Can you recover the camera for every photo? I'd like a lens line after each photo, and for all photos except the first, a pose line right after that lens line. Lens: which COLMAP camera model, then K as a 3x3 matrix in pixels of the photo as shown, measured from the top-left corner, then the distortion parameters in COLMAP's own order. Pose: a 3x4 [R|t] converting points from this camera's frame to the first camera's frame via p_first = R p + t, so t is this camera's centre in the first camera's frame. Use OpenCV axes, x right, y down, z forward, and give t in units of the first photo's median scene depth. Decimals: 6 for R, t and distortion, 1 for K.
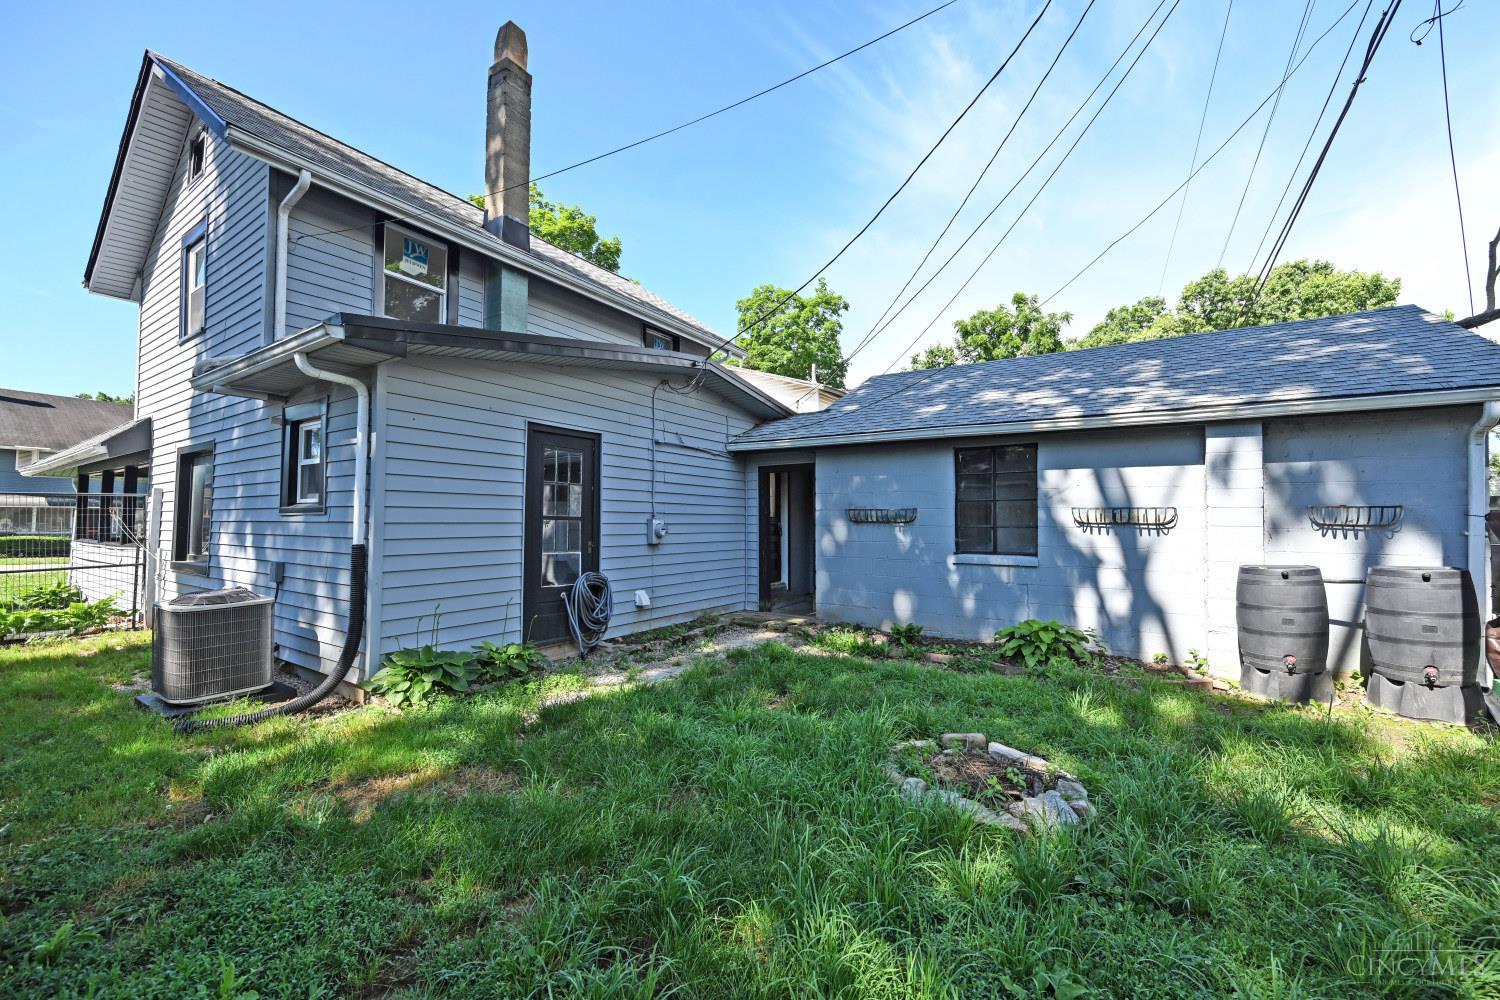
lens RADIAL K [[609.6, 0, 750.0], [0, 609.6, 500.0], [0, 0, 1]] dist [0.000800, 0.000236]
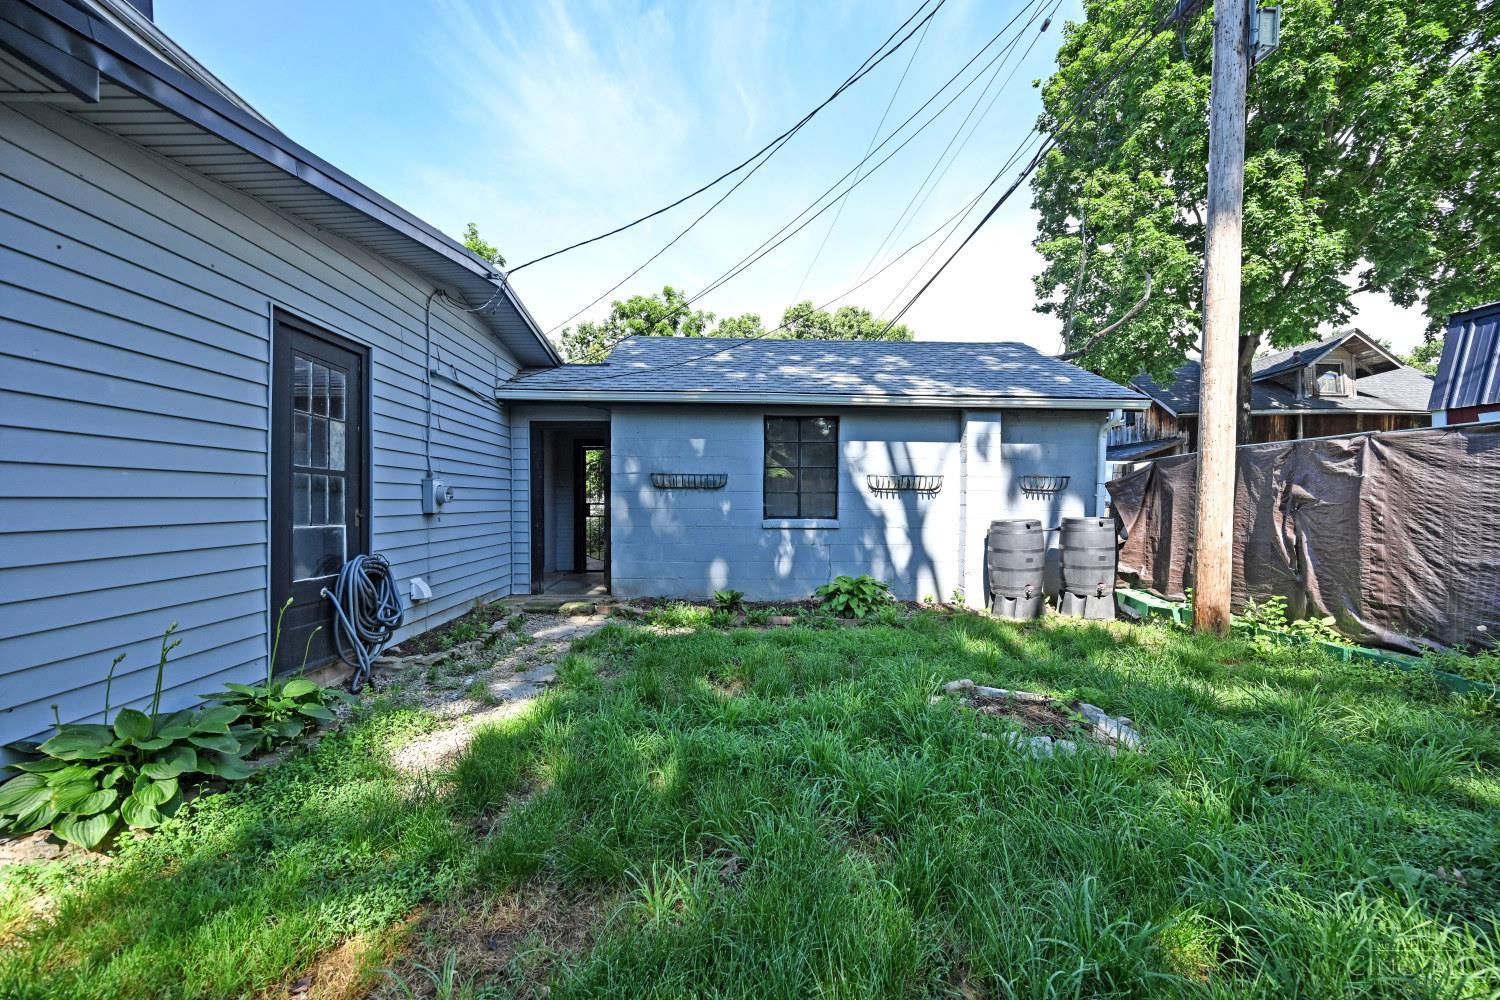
lens RADIAL K [[592.9, 0, 750.0], [0, 592.9, 500.0], [0, 0, 1]] dist [-0.000065, 0.000465]
pose [[0.810899, -0.000381, 0.585186, -0.295141], [-0.020895, 0.999343, 0.029605, 0.030521], [-0.584813, -0.036234, 0.810358, 0.230877]]
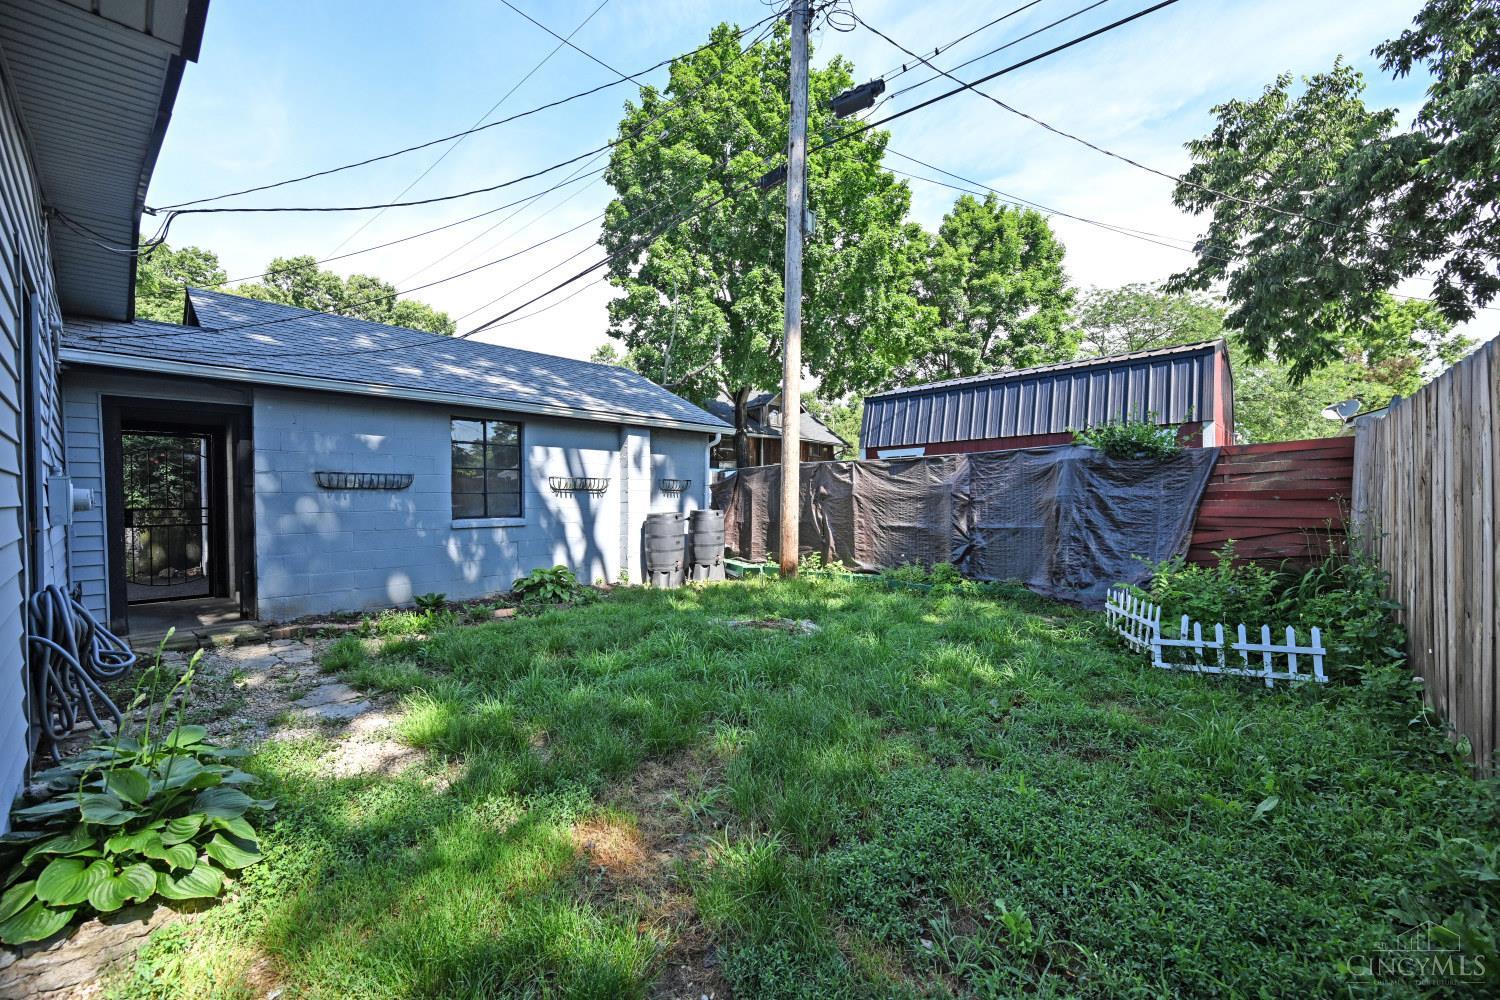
lens RADIAL K [[594.2, 0, 752.6], [0, 594.2, 500.7], [0, 0, 1]] dist [-0.000308, -0.000101]
pose [[0.154007, -0.011643, 0.988001, -0.632400], [-0.025147, 0.999561, 0.015699, 0.031466], [-0.987750, -0.027263, 0.153647, 0.389984]]
